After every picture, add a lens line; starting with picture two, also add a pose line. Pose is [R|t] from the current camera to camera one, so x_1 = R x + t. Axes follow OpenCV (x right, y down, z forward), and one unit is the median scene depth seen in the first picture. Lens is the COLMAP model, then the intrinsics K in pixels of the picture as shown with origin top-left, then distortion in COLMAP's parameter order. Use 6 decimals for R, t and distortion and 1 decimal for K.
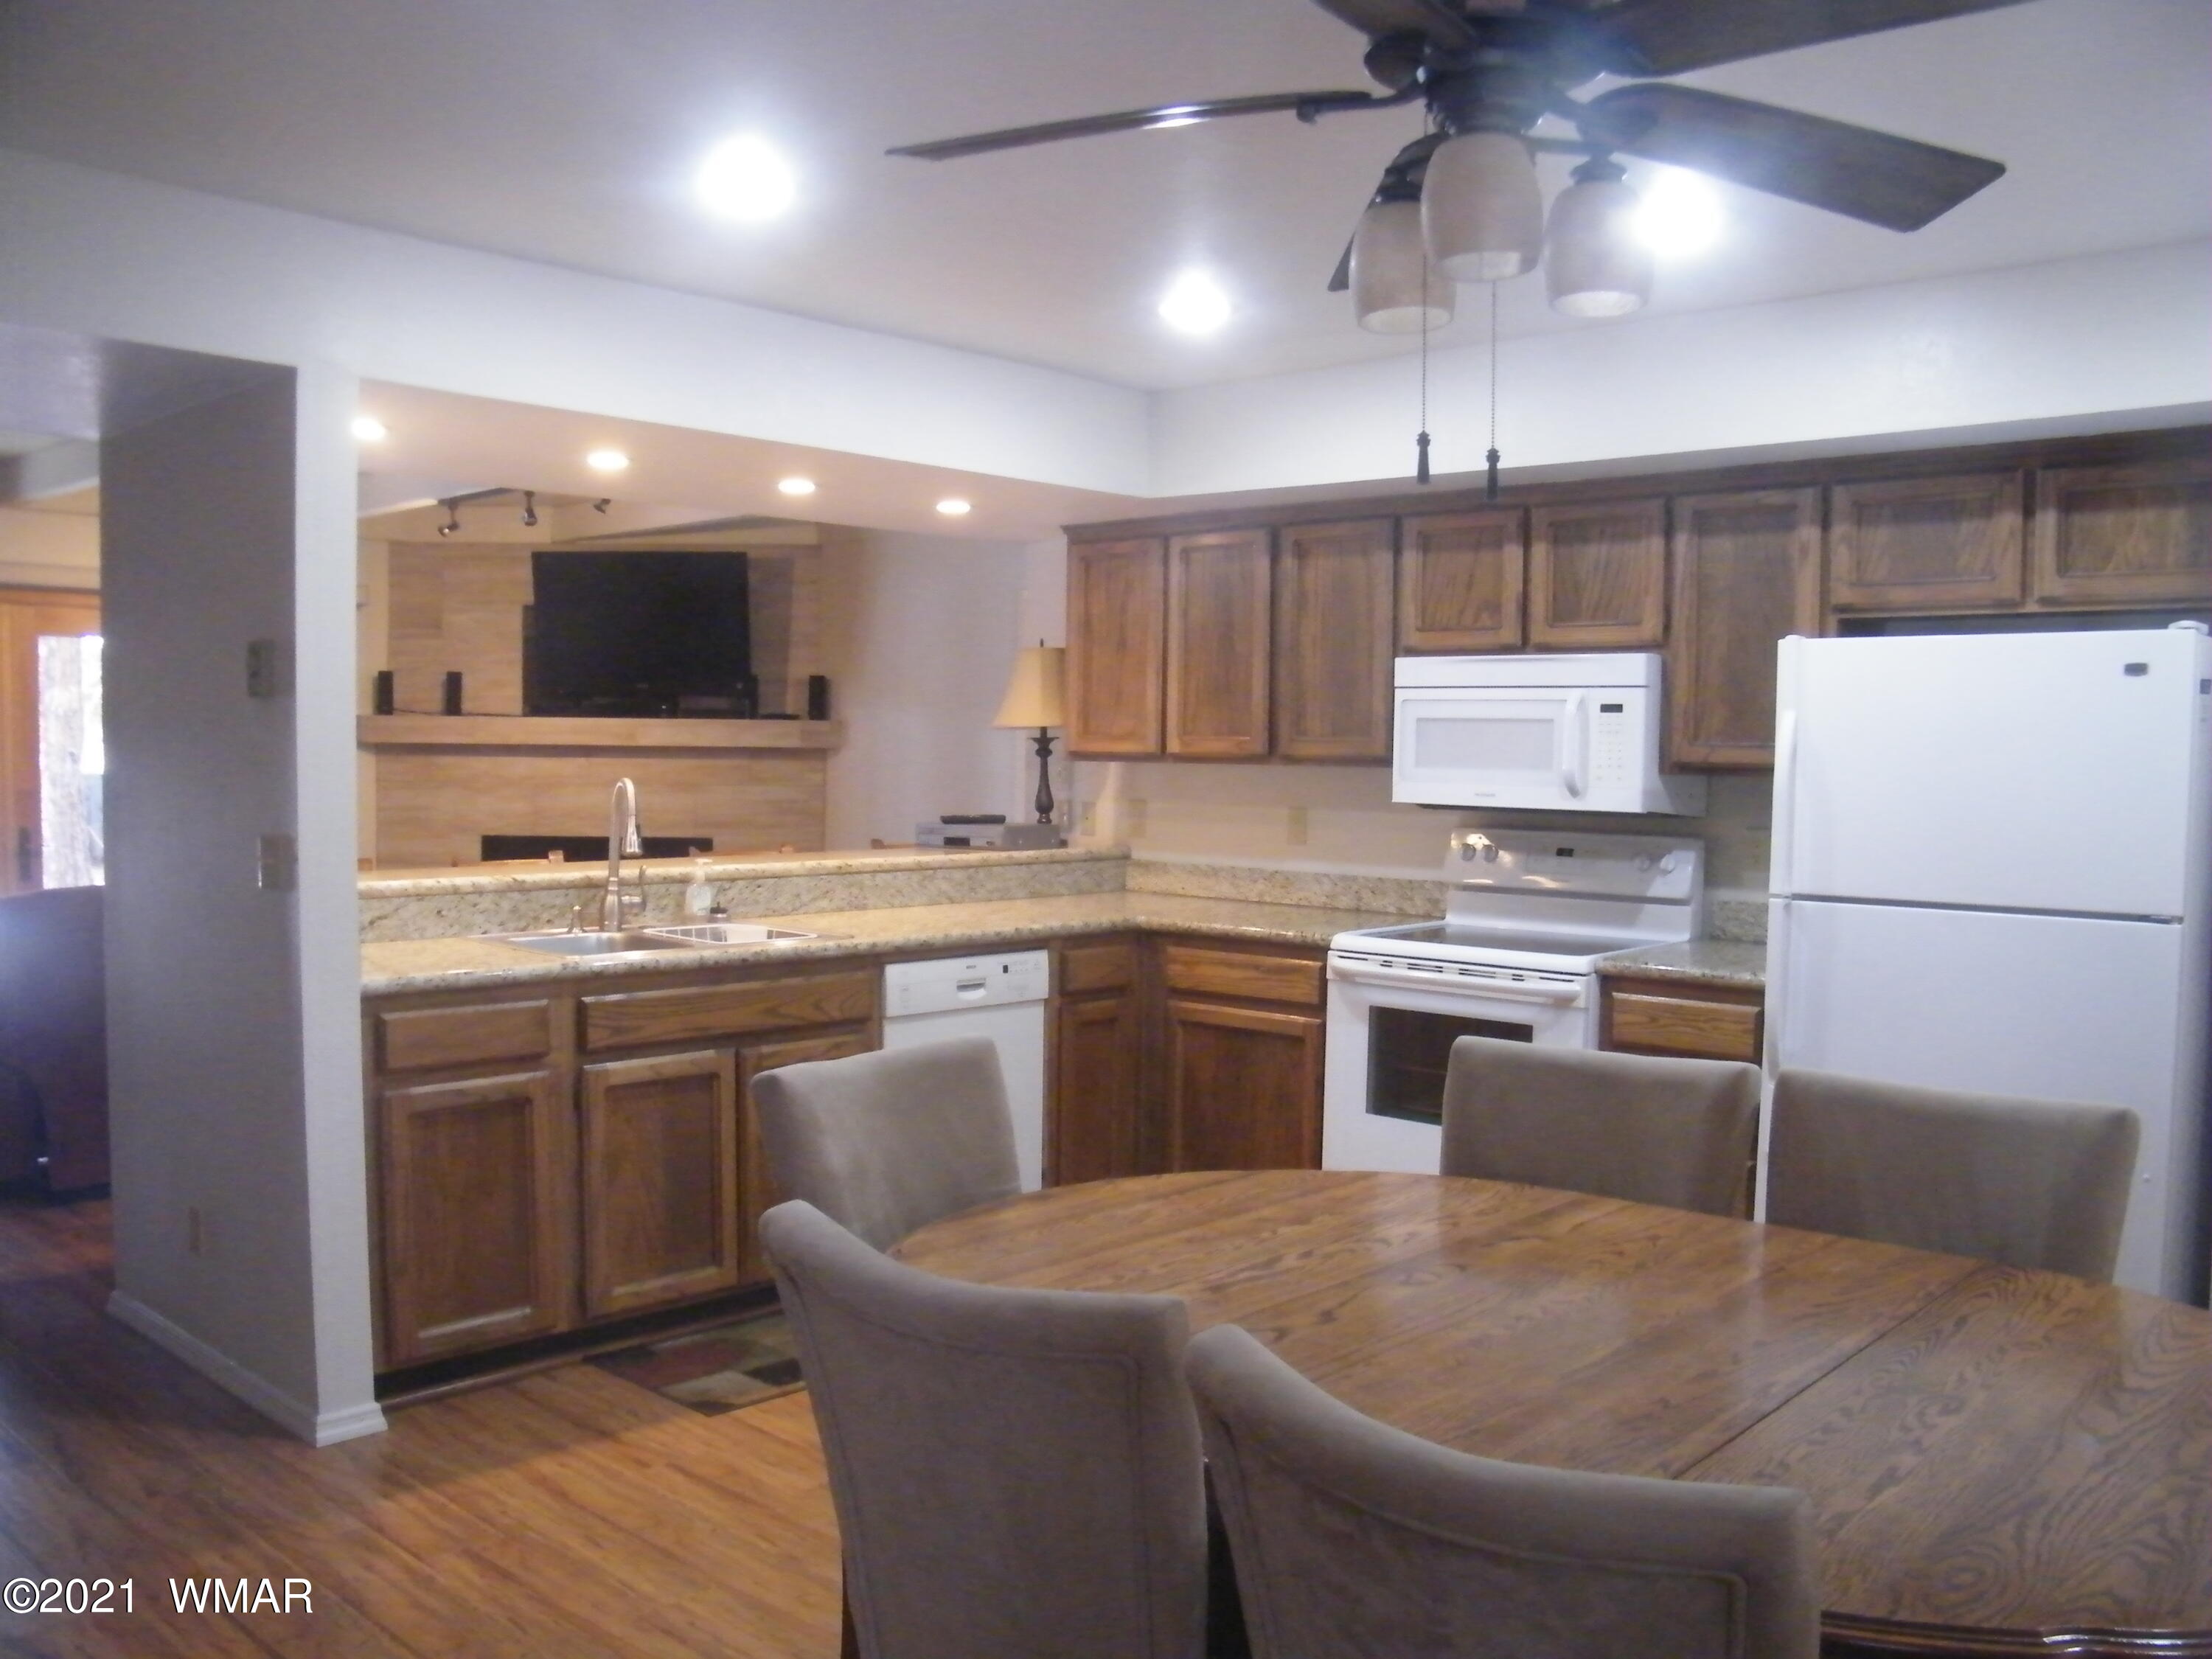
lens RADIAL K [[1878.1, 0, 1102.1], [0, 1878.1, 864.7], [0, 0, 1]] dist [-0.179343, 0.157653]
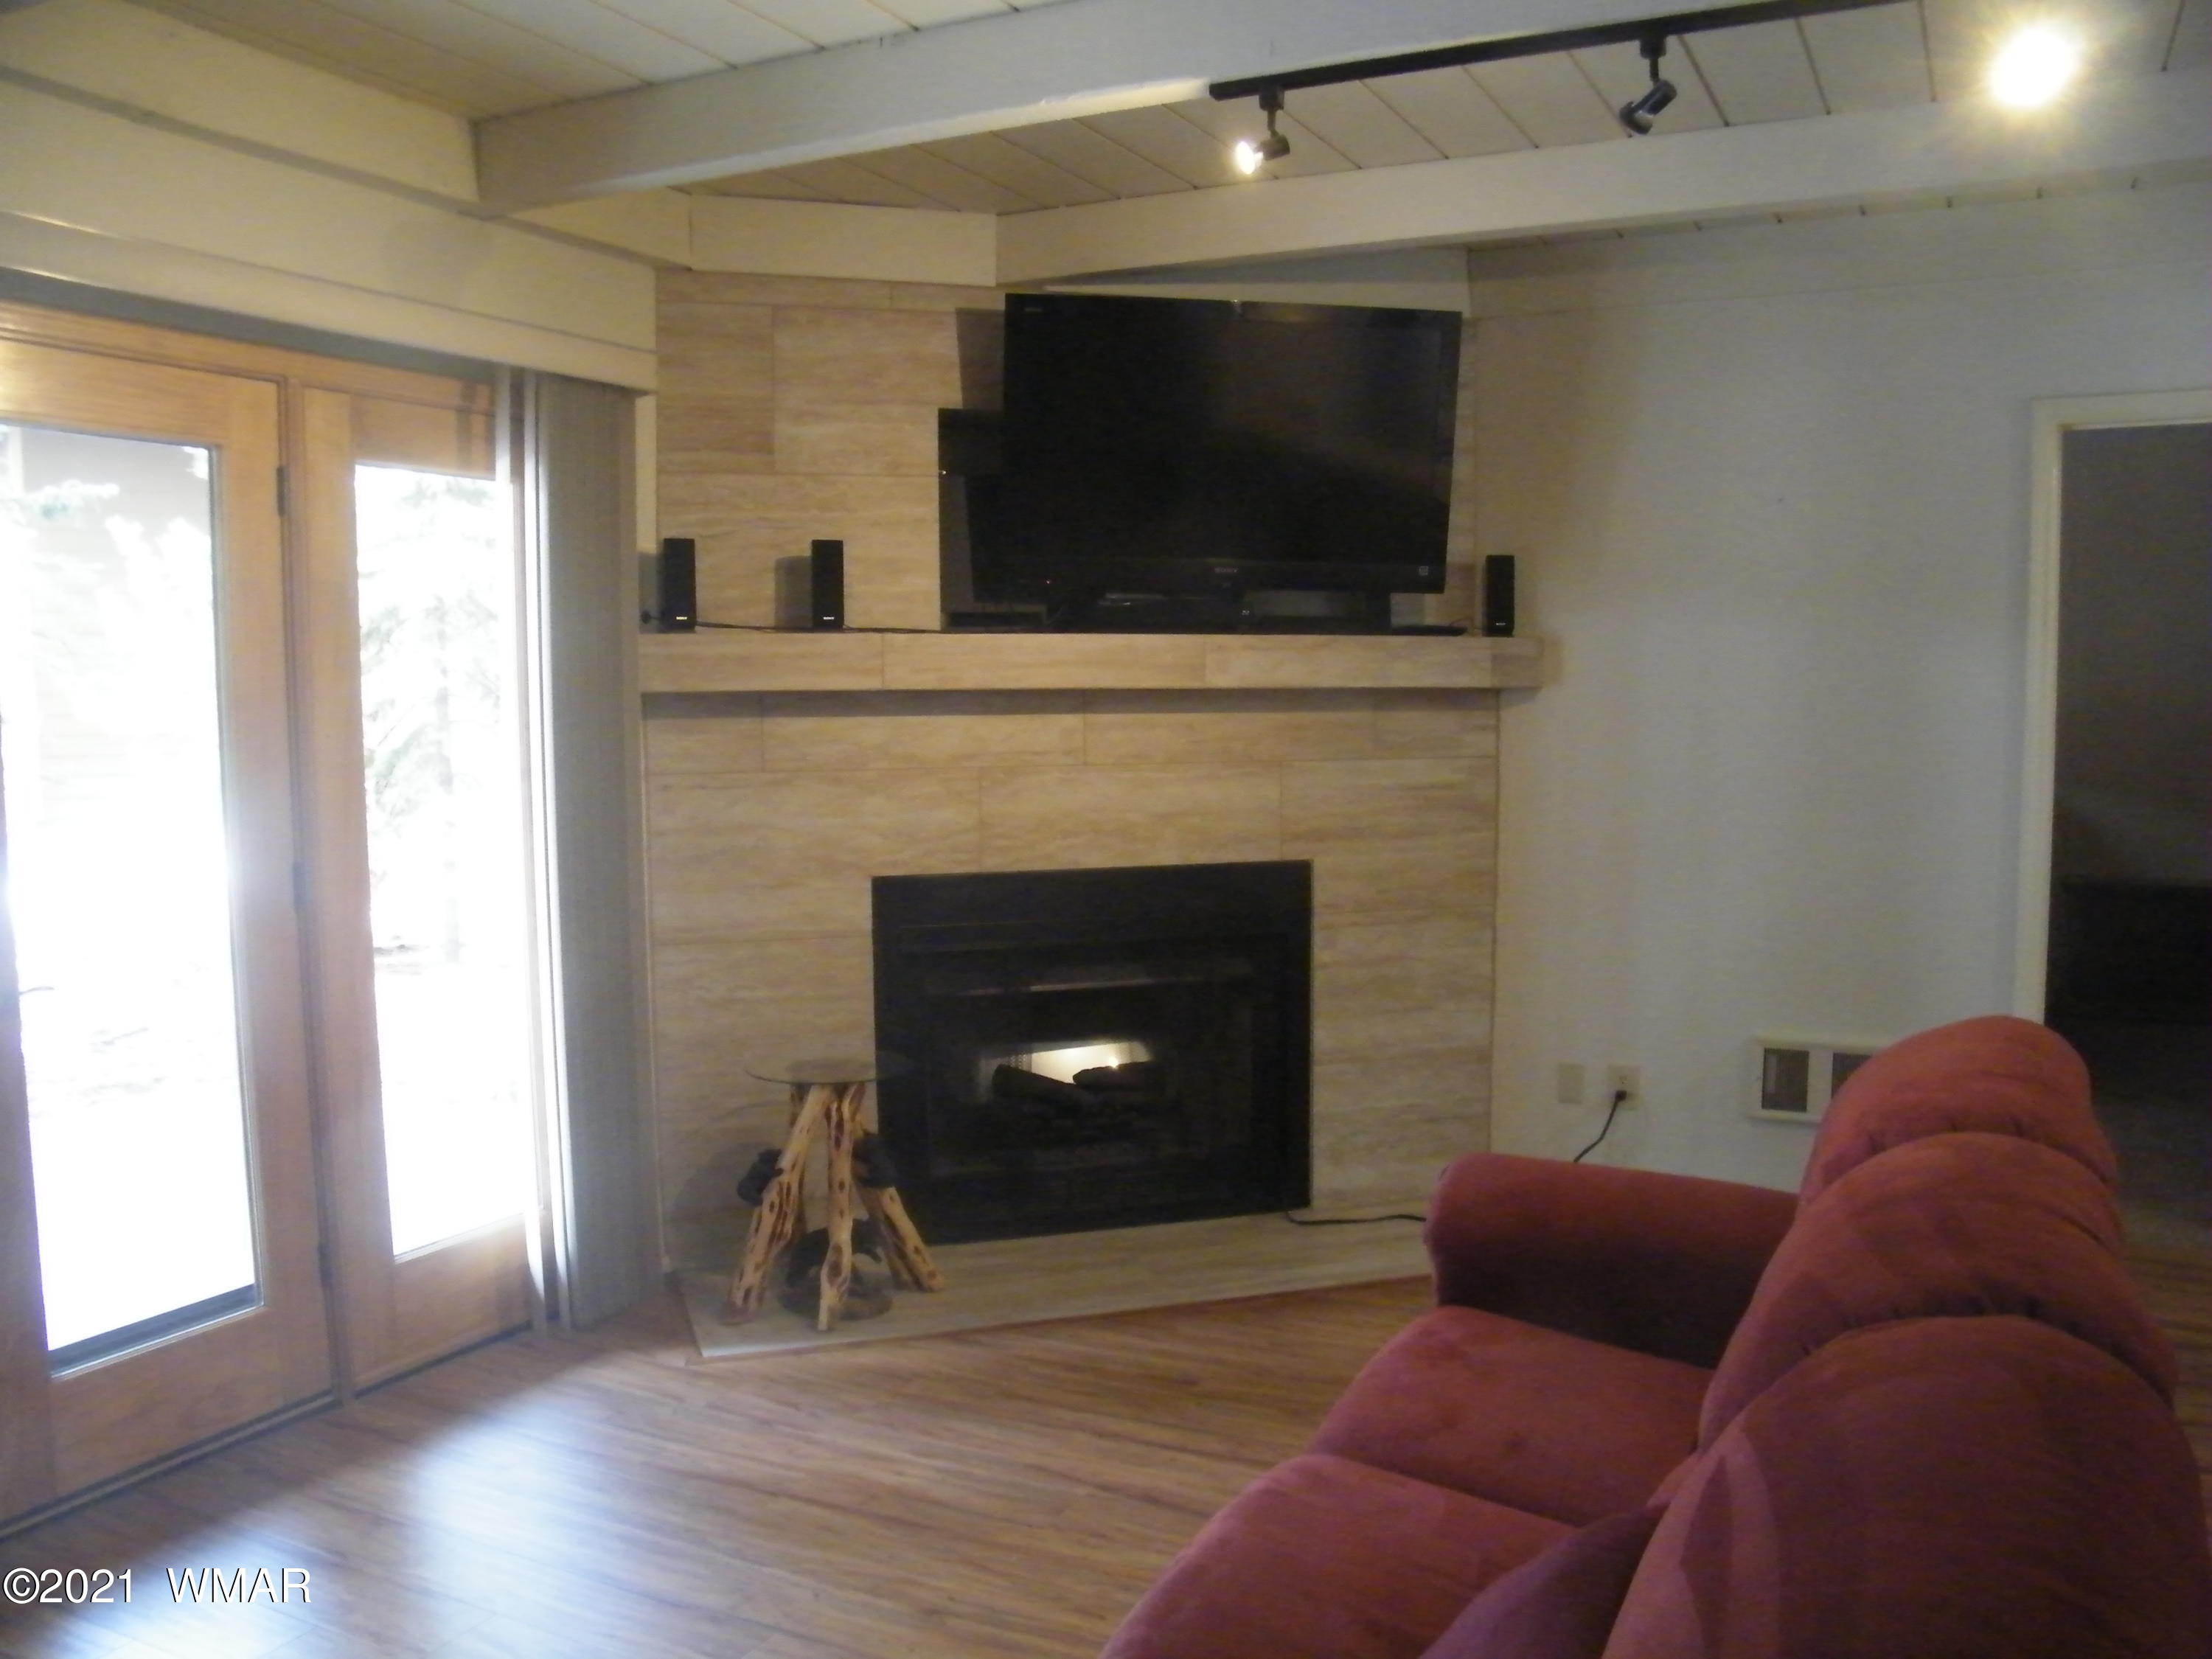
lens RADIAL K [[1878.1, 0, 1102.1], [0, 1878.1, 864.7], [0, 0, 1]] dist [-0.179343, 0.157653]
pose [[0.962362, -0.048847, 0.267346, -0.748850], [0.040014, 0.998461, 0.038390, -0.066014], [-0.268810, -0.026248, 0.962835, 0.920479]]
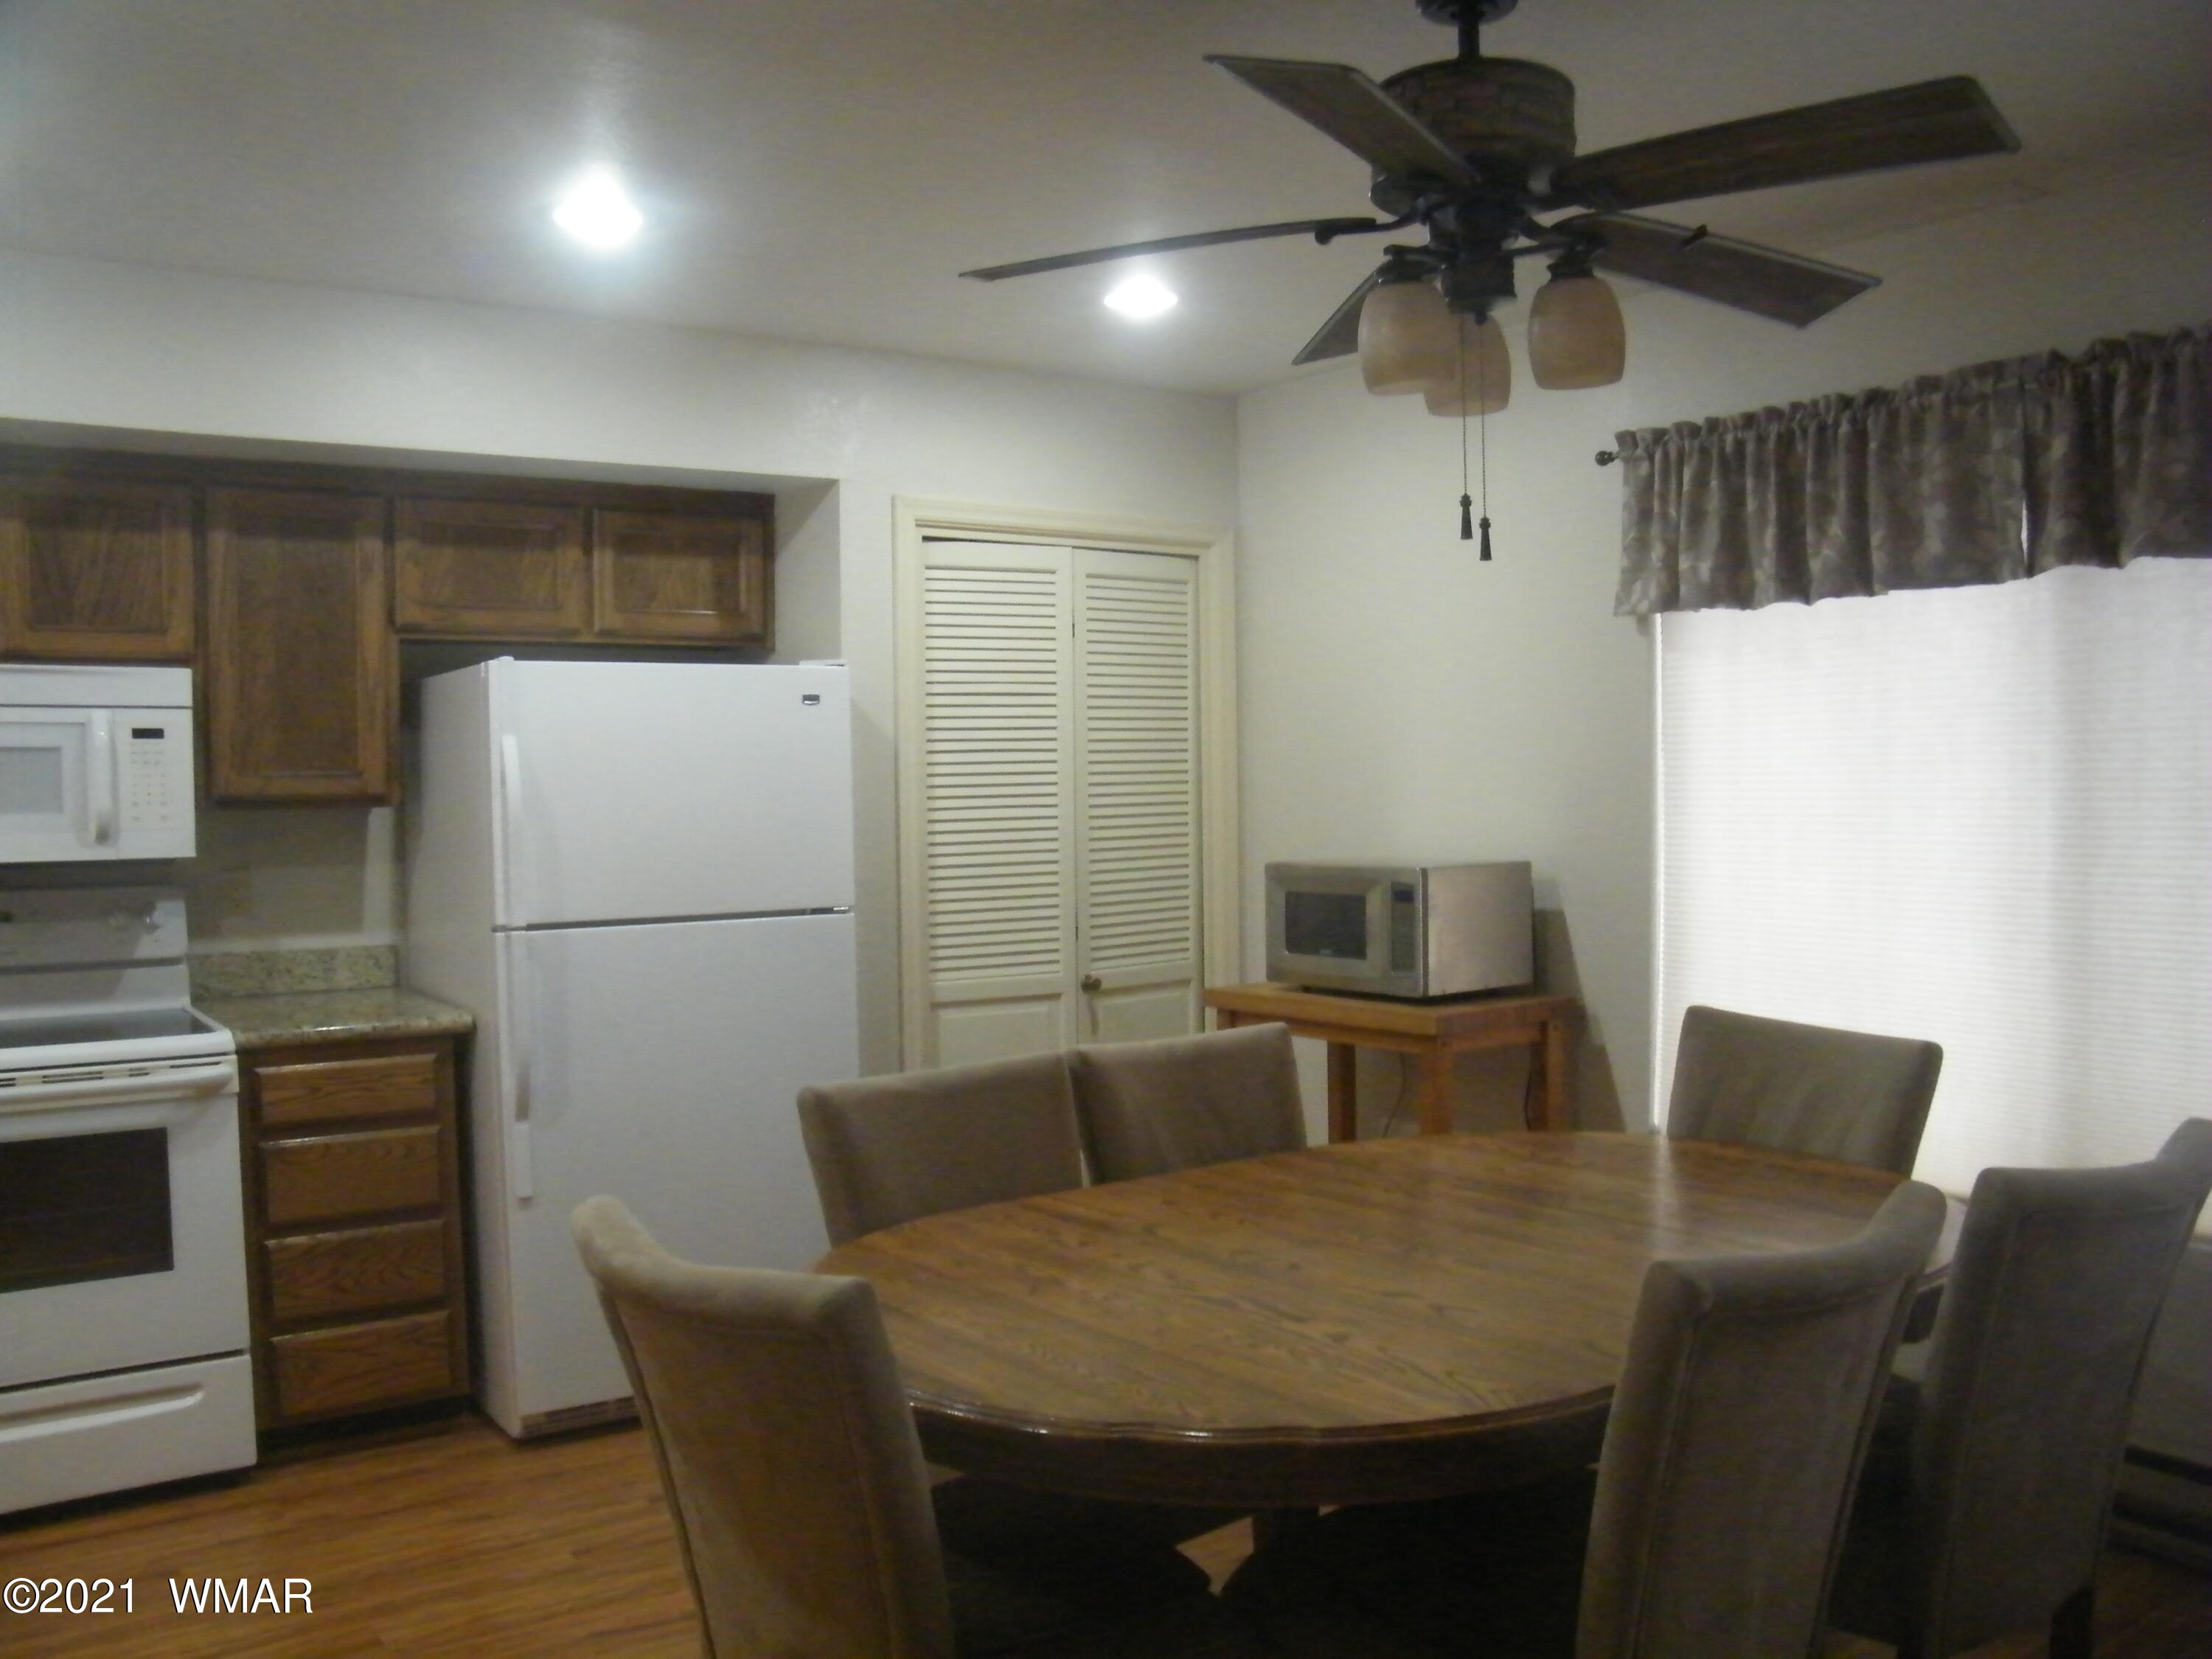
lens RADIAL K [[1878.1, 0, 1102.1], [0, 1878.1, 864.7], [0, 0, 1]] dist [-0.179343, 0.157653]
pose [[0.206114, -0.056473, 0.976897, -0.404994], [0.073815, 0.996386, 0.042026, -0.027249], [-0.975740, 0.063447, 0.209538, 0.399048]]
